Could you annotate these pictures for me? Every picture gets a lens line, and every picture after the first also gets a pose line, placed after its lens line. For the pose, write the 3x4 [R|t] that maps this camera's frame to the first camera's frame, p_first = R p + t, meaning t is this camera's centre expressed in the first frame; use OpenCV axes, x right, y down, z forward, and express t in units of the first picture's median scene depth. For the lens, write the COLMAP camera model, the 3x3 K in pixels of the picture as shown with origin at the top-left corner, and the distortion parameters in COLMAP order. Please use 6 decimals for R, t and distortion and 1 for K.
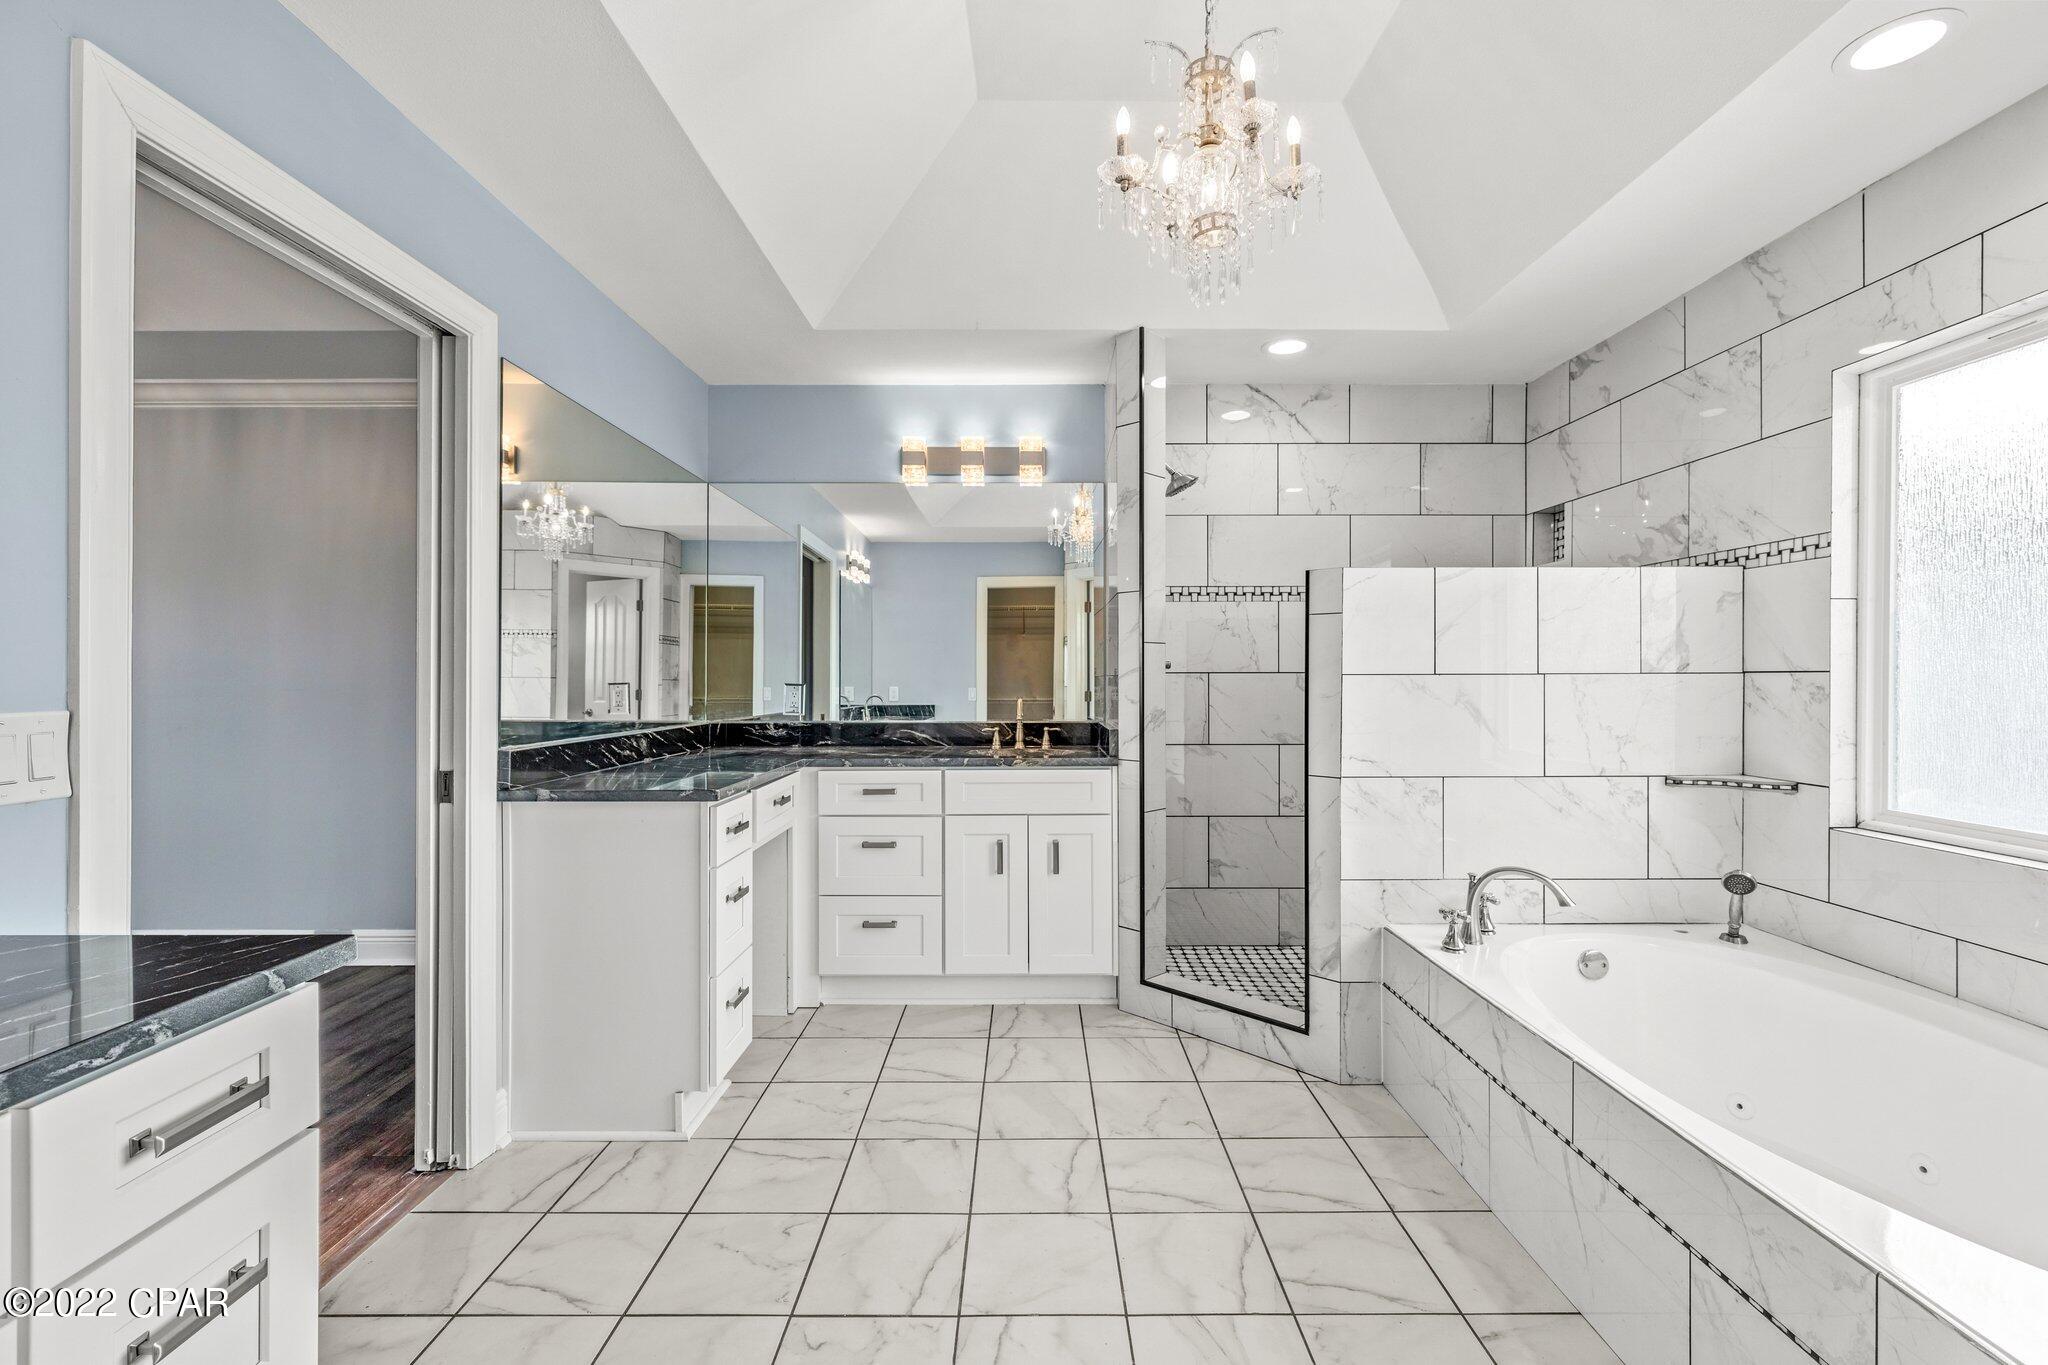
lens RADIAL K [[892.4, 0, 1027.8], [0, 892.4, 676.2], [0, 0, 1]] dist [-0.000457, 0.000270]
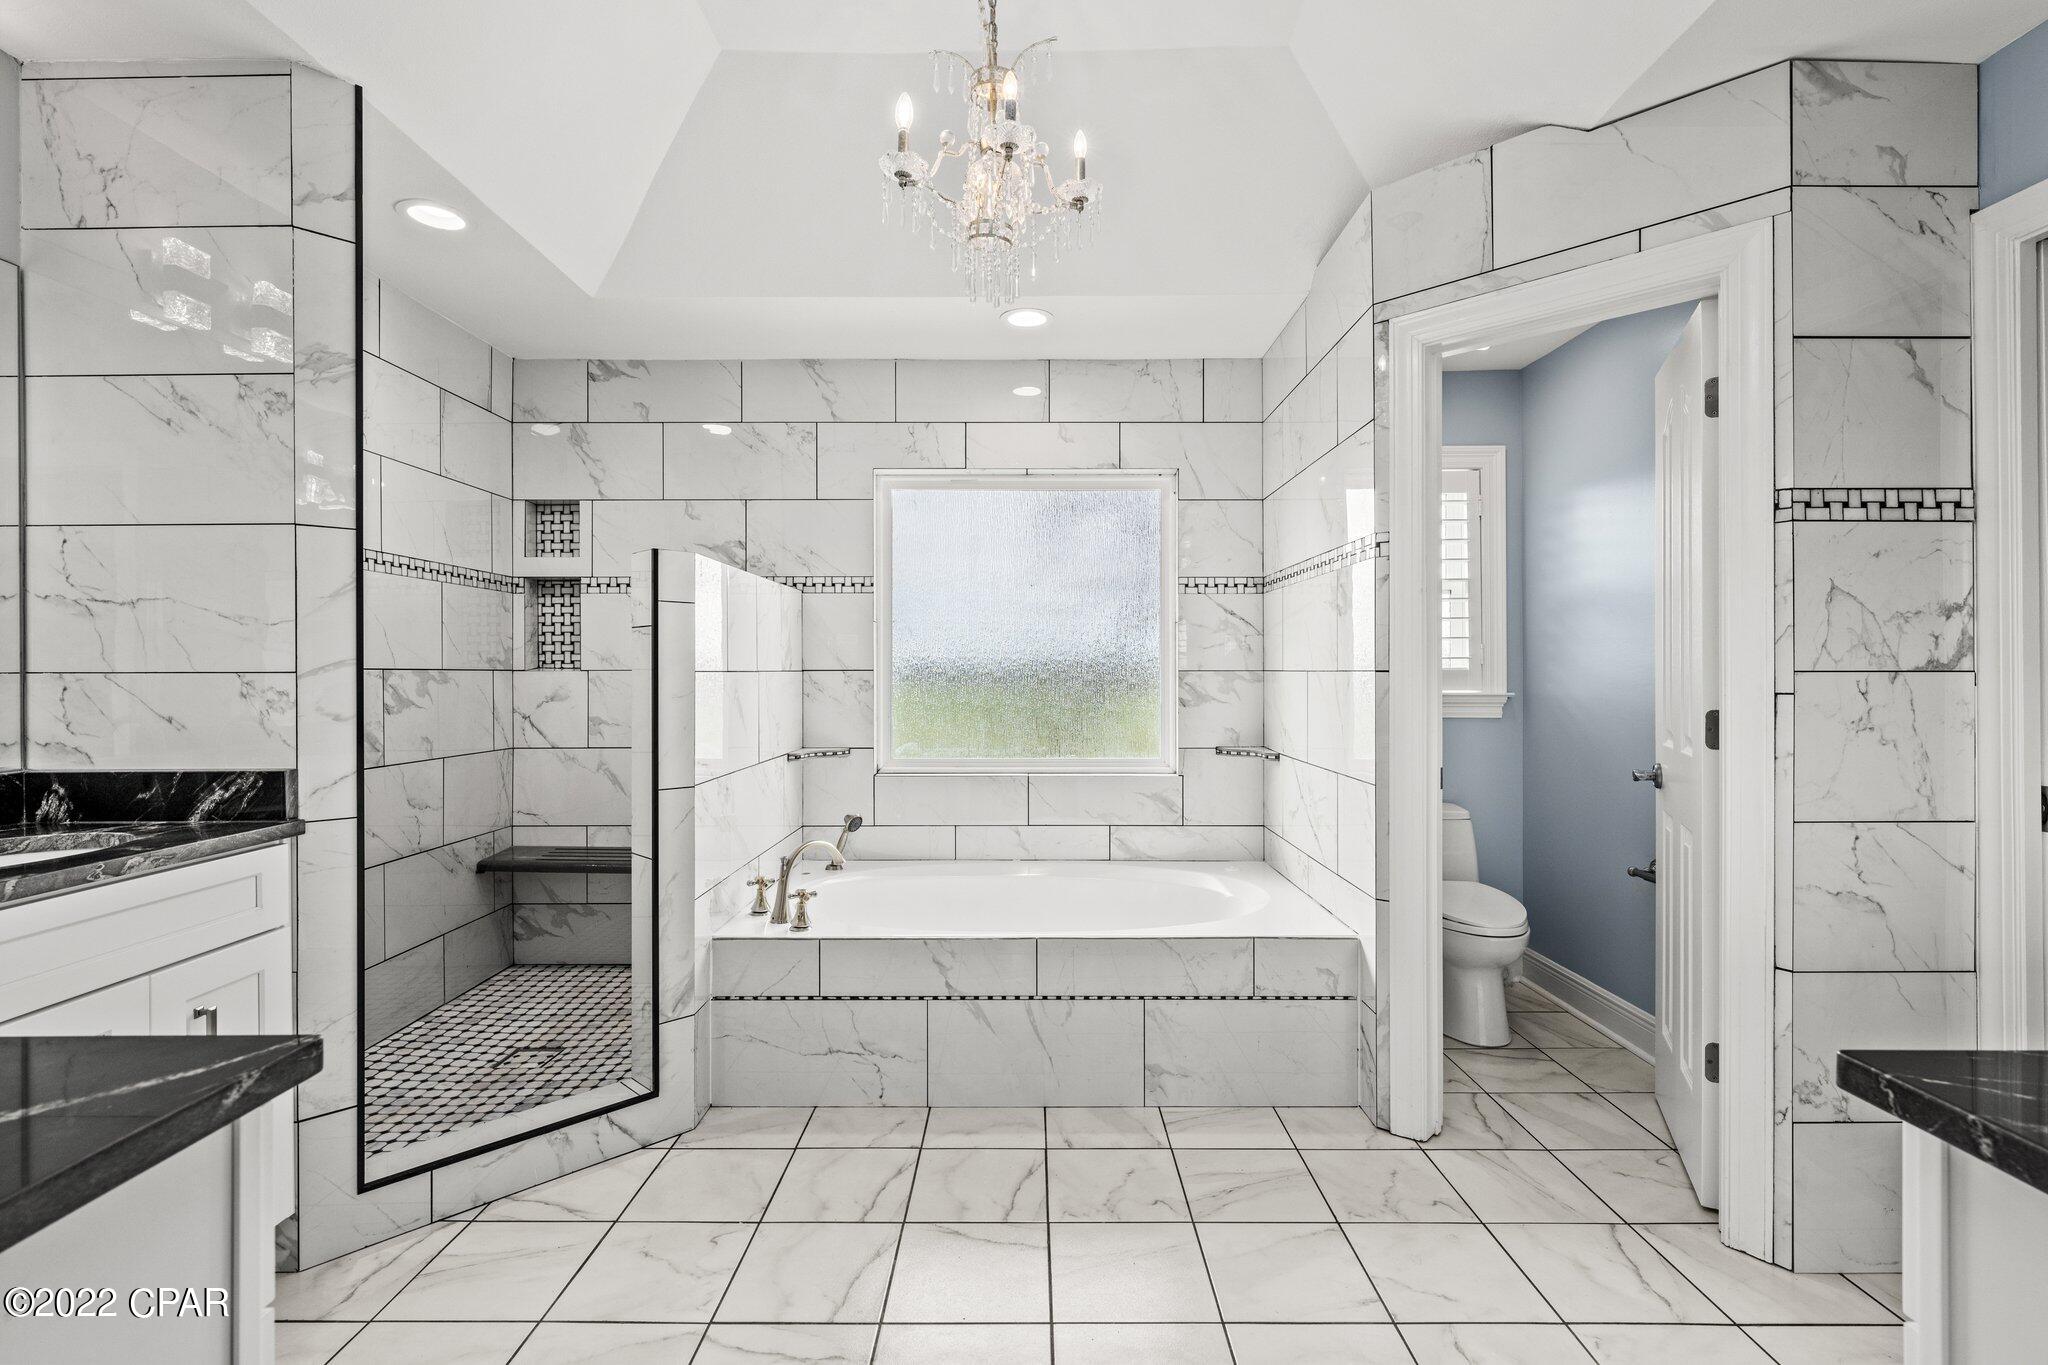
lens RADIAL K [[945.5, 0, 1026.8], [0, 945.5, 675.4], [0, 0, 1]] dist [0.000476, 0.000023]
pose [[-0.007854, -0.002241, 0.999967, -0.607023], [0.002711, 0.999994, 0.002262, 0.000517], [-0.999965, 0.002729, -0.007848, 0.675876]]
